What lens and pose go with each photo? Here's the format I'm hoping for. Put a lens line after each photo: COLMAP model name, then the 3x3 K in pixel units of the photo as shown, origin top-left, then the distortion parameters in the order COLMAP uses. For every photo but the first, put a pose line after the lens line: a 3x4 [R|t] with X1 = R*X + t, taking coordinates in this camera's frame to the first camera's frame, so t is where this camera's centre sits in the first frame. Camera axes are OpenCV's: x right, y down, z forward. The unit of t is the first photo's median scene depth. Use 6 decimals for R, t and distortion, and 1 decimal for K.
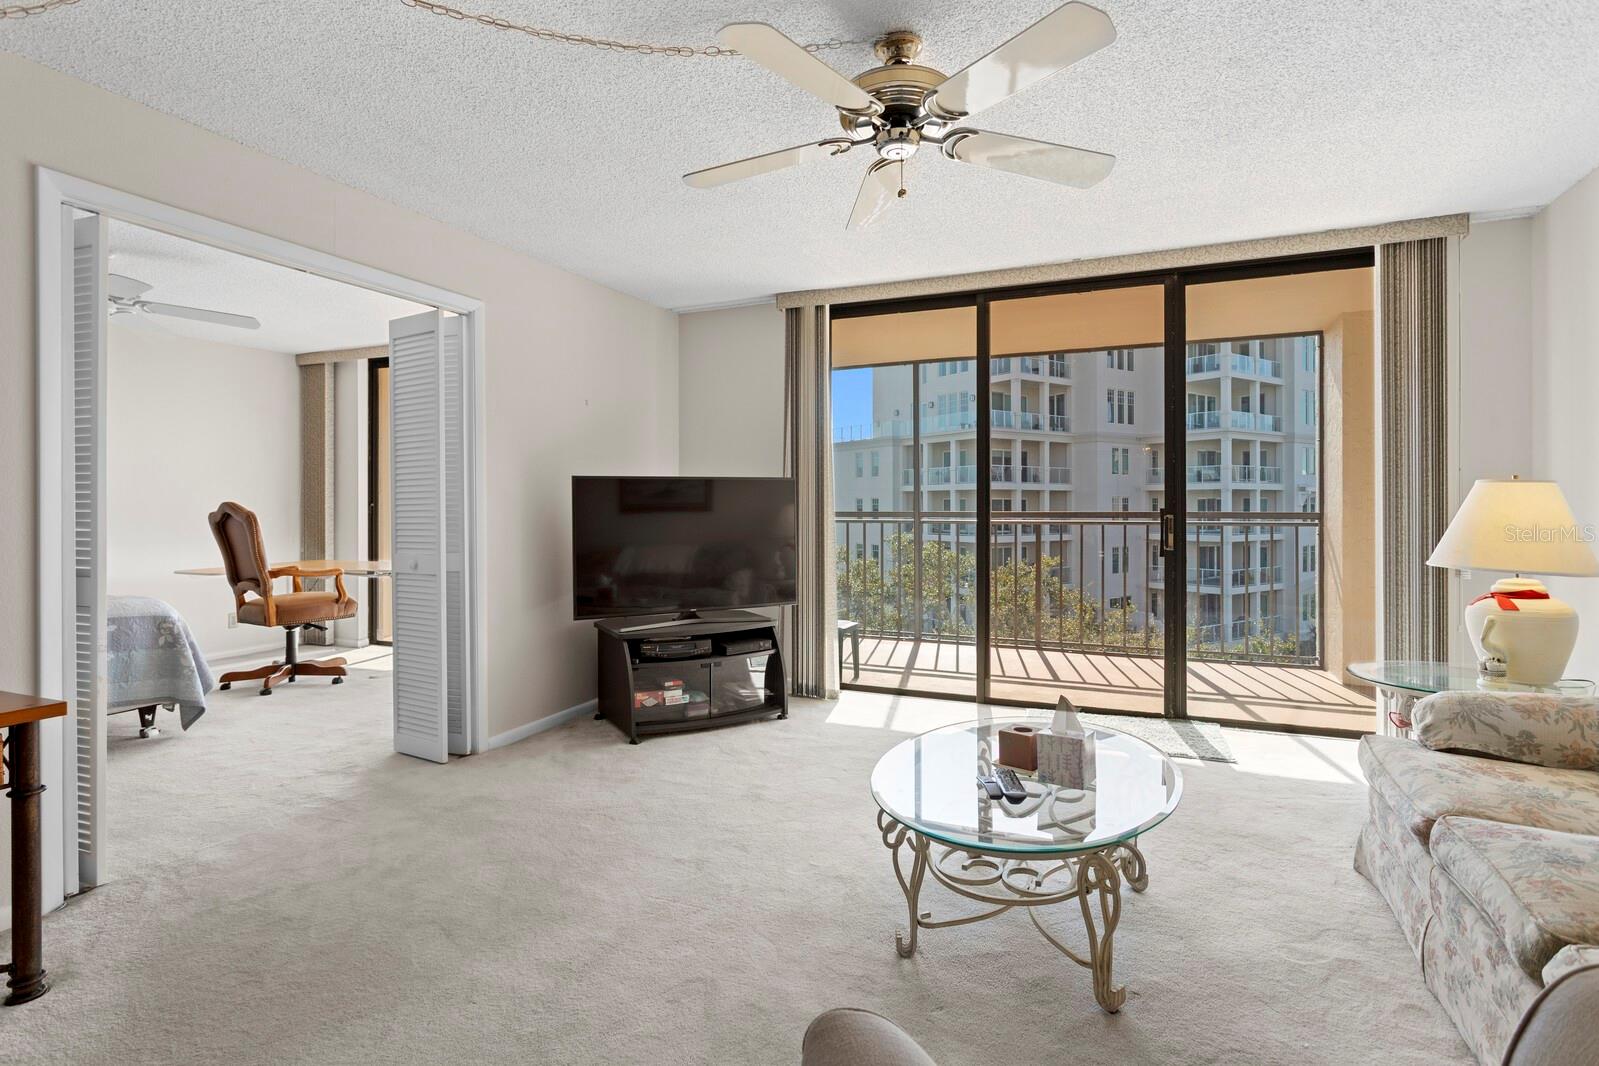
lens RADIAL K [[799.3, 0, 801.0], [0, 799.3, 503.5], [0, 0, 1]] dist [-0.010542, 0.003886]
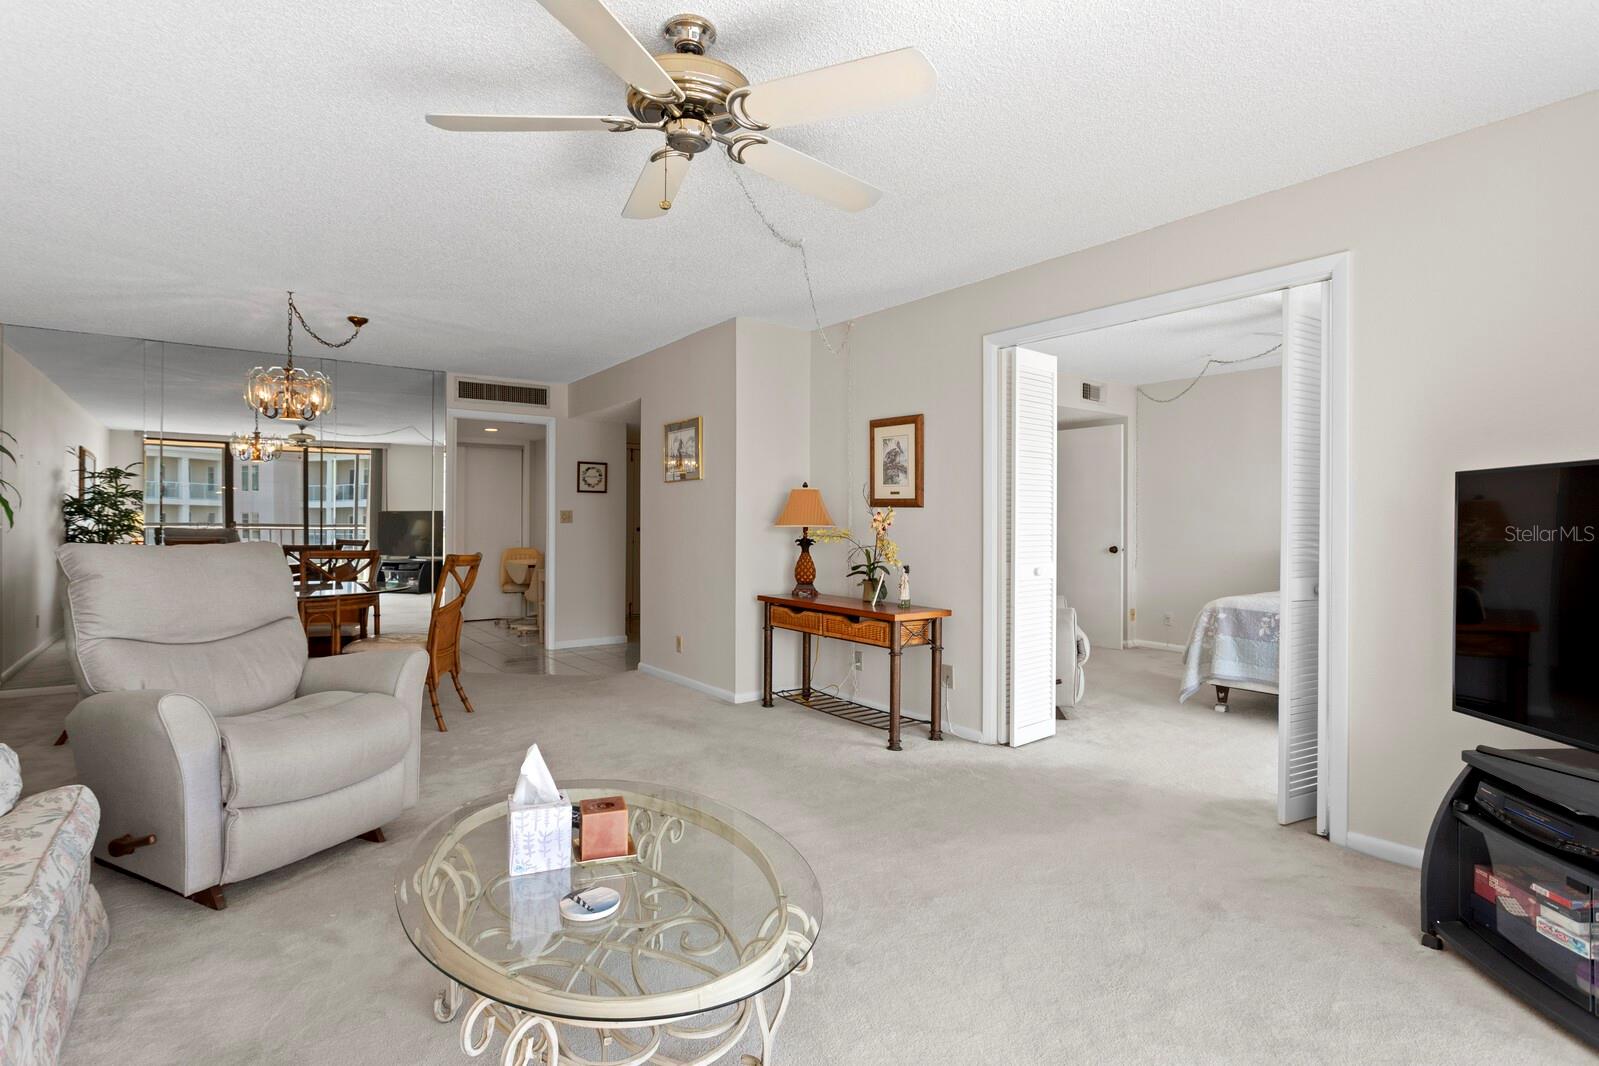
lens RADIAL K [[799.3, 0, 796.7], [0, 799.3, 527.1], [0, 0, 1]] dist [-0.010542, 0.003886]
pose [[-0.506990, 0.006992, -0.861924, 0.501351], [0.004749, 0.999975, 0.005319, 0.009397], [0.861939, -0.001396, -0.507010, 0.932608]]
